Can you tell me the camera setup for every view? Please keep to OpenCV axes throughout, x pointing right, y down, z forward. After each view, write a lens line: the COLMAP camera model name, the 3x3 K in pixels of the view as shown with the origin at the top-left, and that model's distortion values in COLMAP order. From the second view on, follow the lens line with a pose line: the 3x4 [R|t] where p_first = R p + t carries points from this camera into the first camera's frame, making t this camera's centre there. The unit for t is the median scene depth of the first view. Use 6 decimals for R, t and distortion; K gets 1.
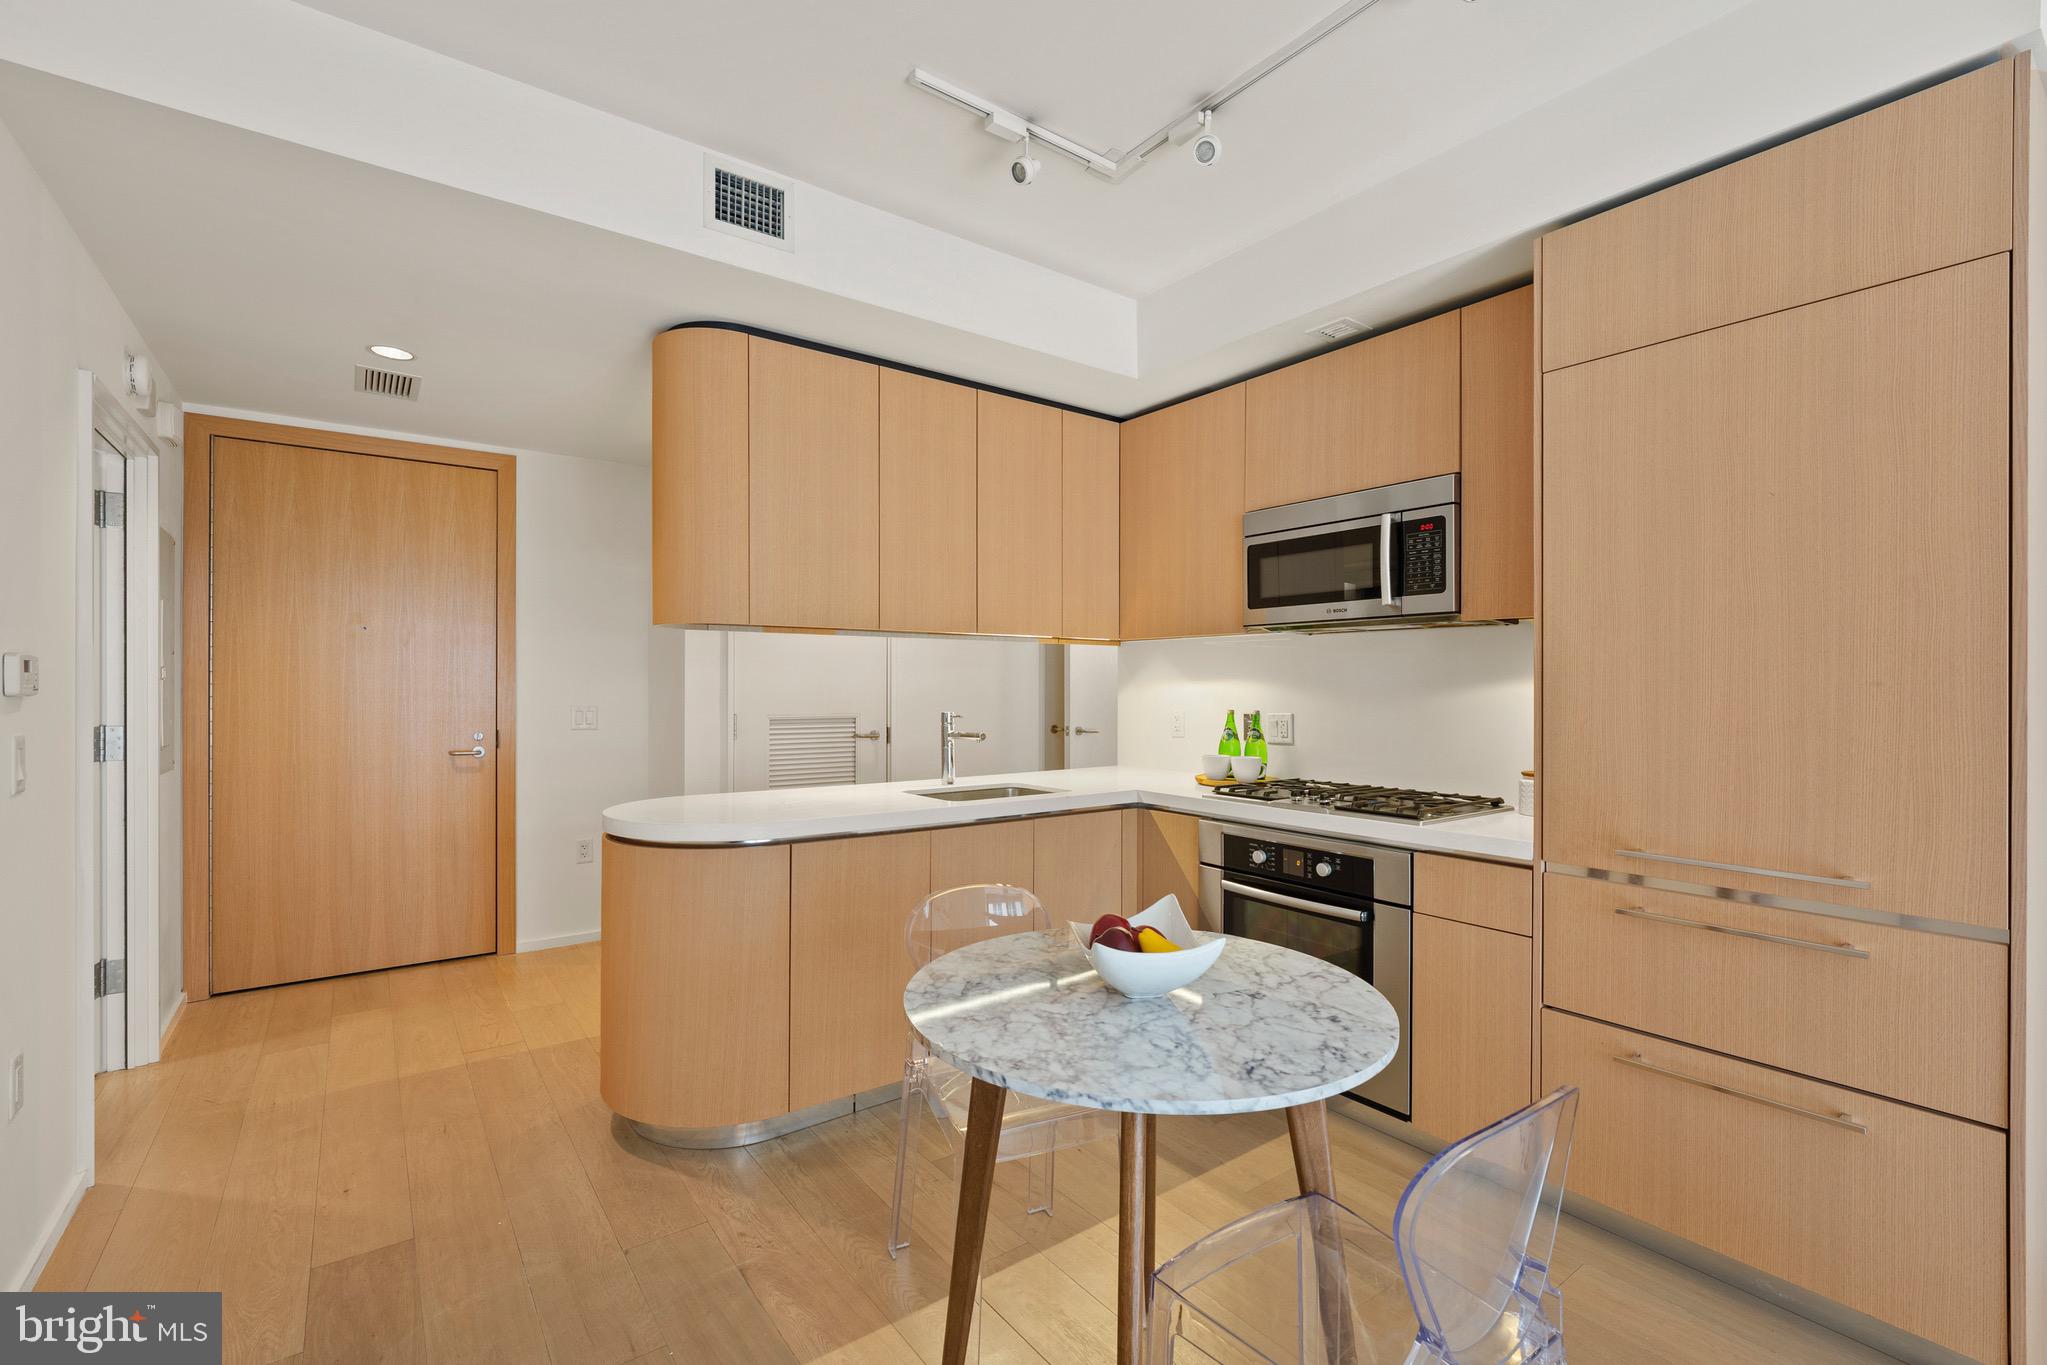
lens RADIAL K [[898.7, 0, 1019.6], [0, 898.7, 685.7], [0, 0, 1]] dist [-0.012416, 0.003794]
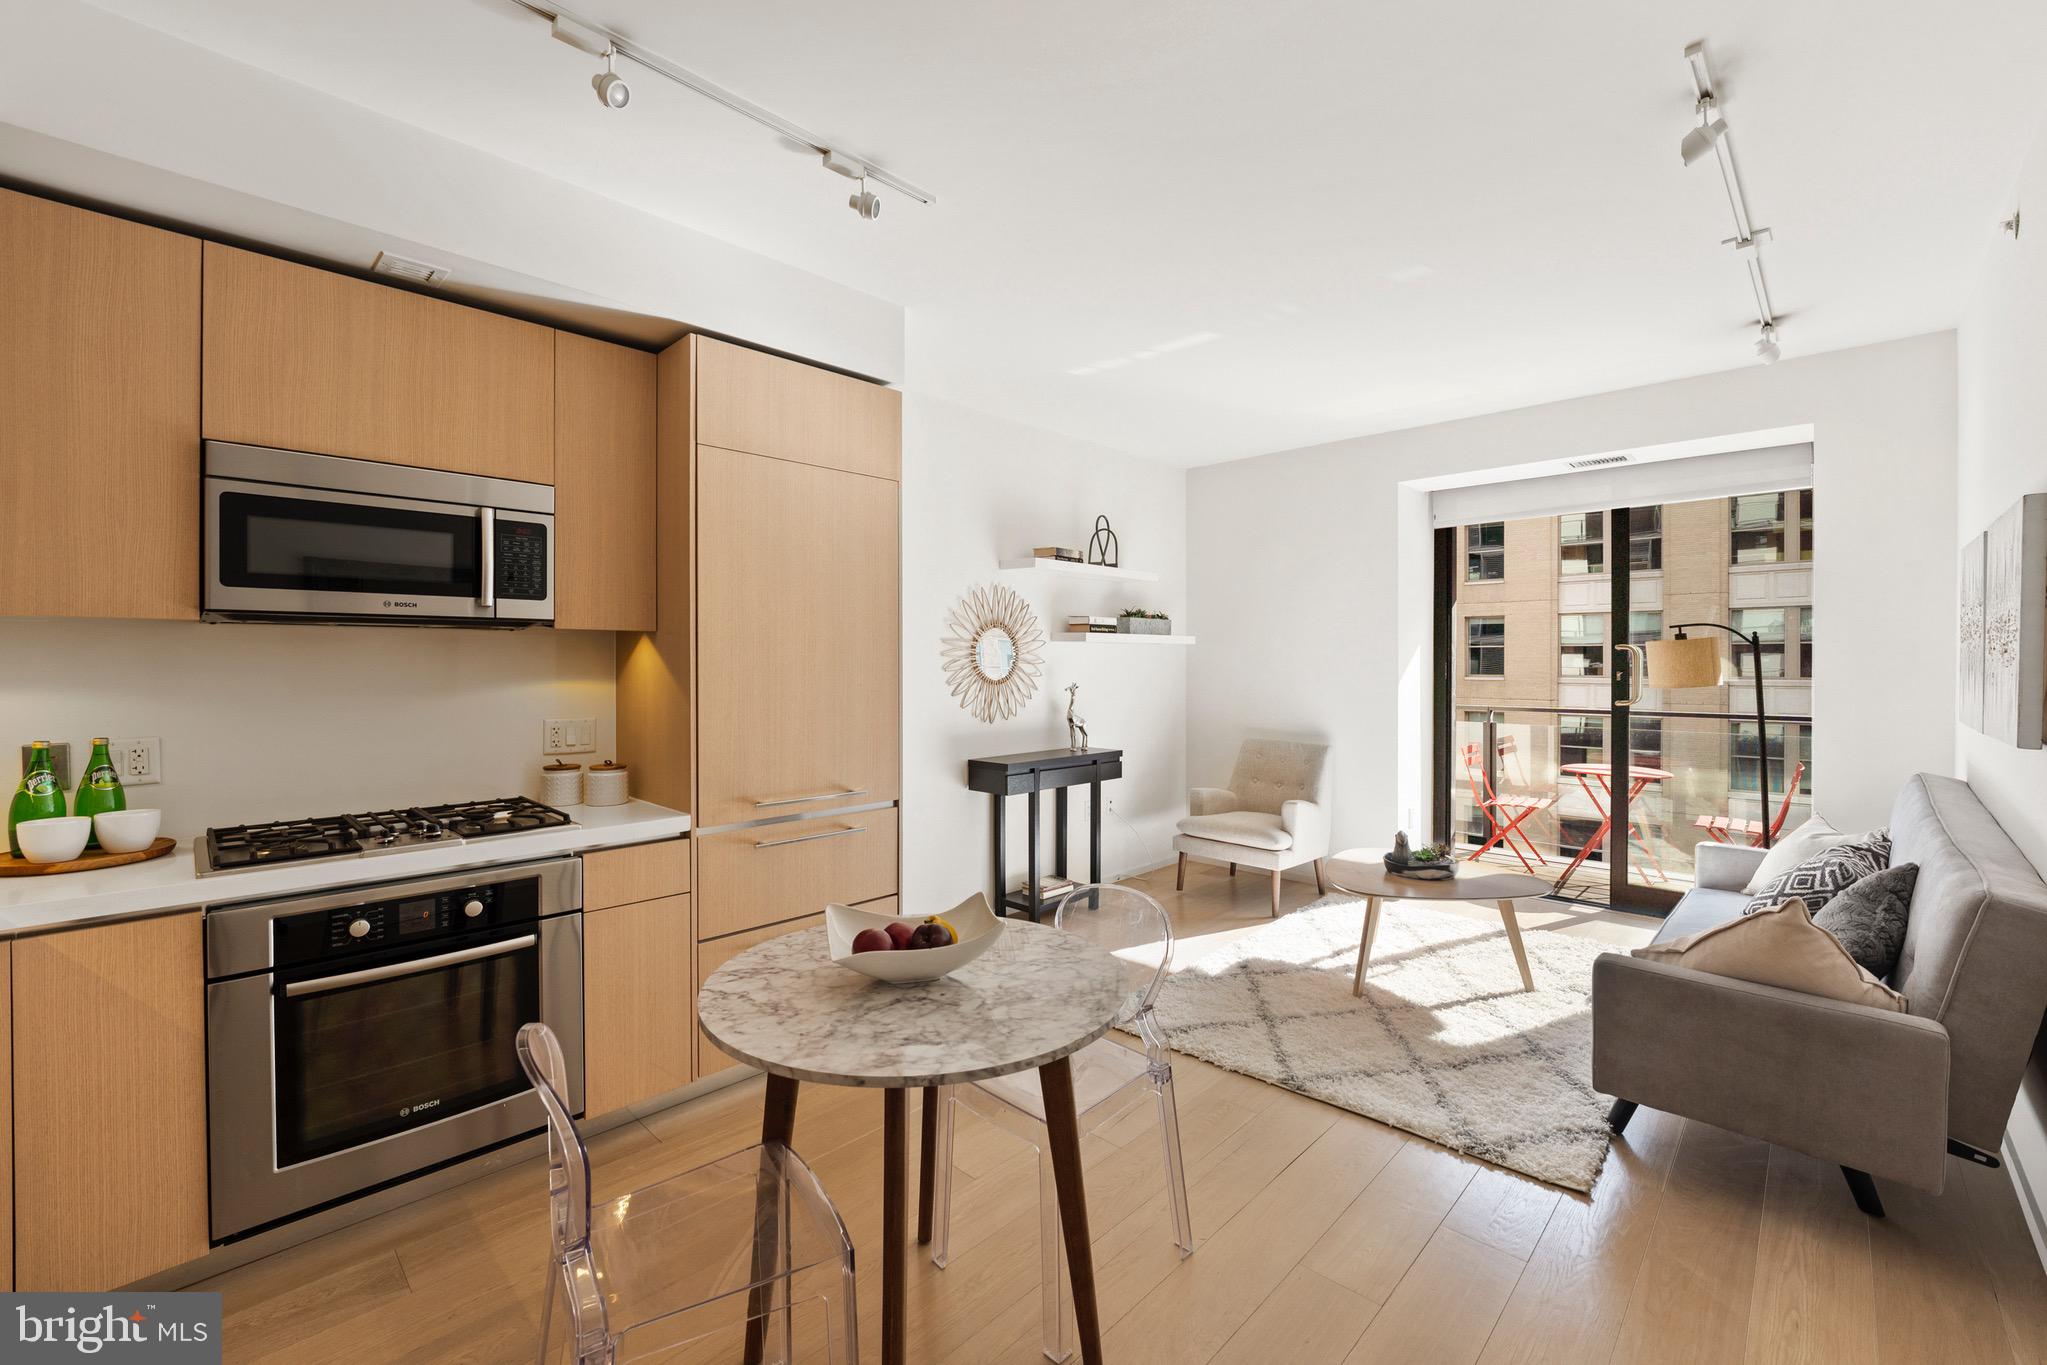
lens RADIAL K [[838.5, 0, 1021.8], [0, 838.5, 668.8], [0, 0, 1]] dist [-0.016354, -0.000275]
pose [[-0.166434, -0.008161, 0.986019, -0.533449], [0.000153, 0.999966, 0.008302, -0.032700], [-0.986053, 0.001533, -0.166427, 0.603011]]
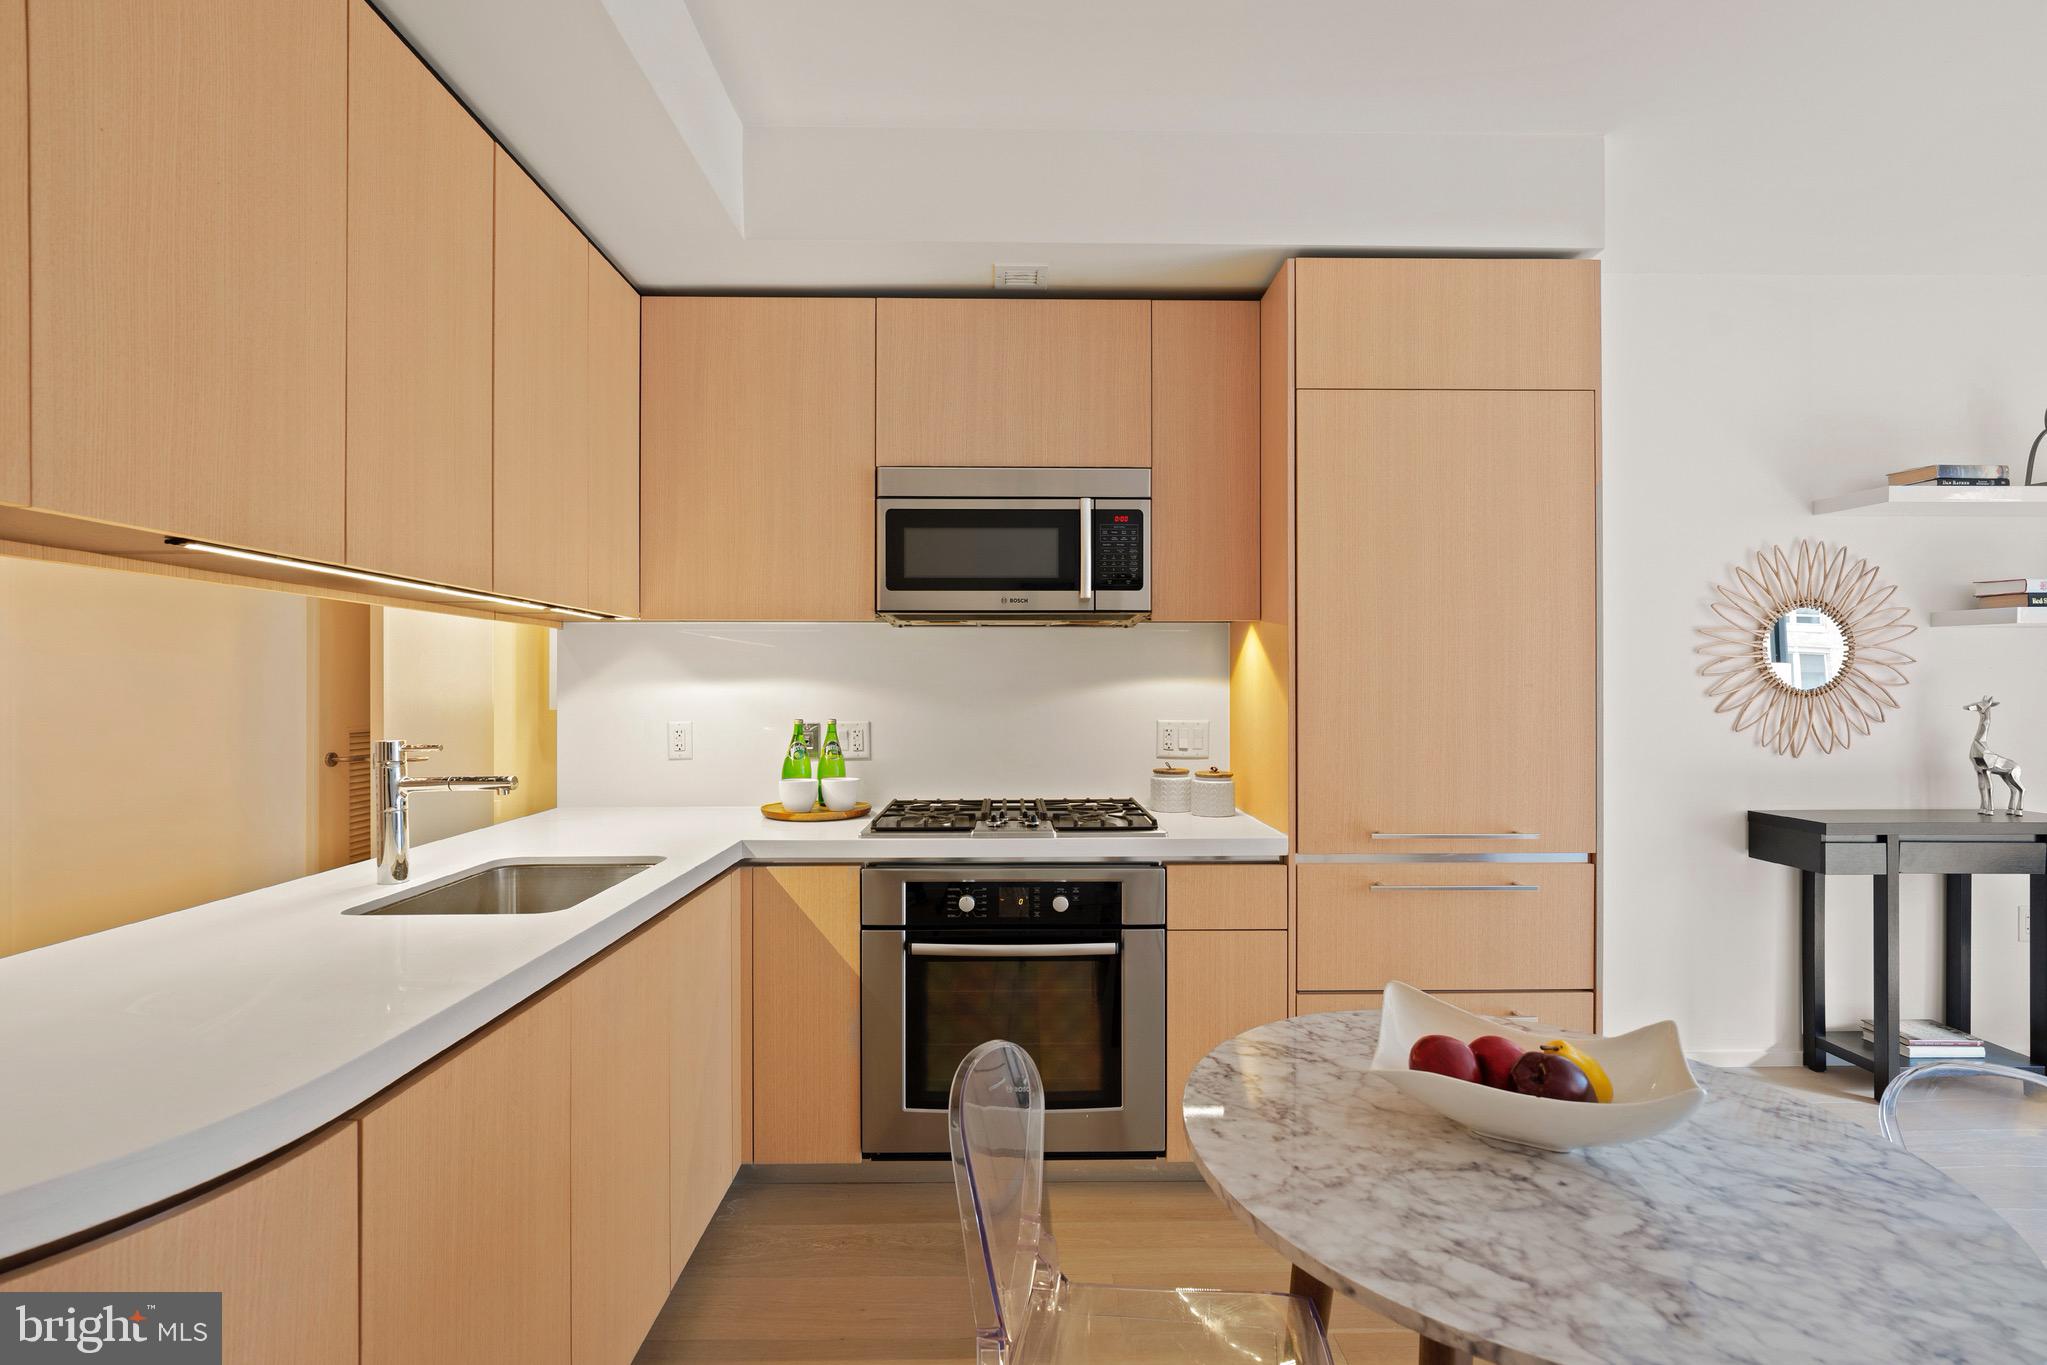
lens RADIAL K [[898.7, 0, 1019.6], [0, 898.7, 685.7], [0, 0, 1]] dist [-0.012416, 0.003794]
pose [[0.579027, -0.000331, 0.815309, -0.372940], [0.000734, 1.000000, -0.000115, -0.001782], [-0.815308, 0.000665, 0.579027, 0.531864]]
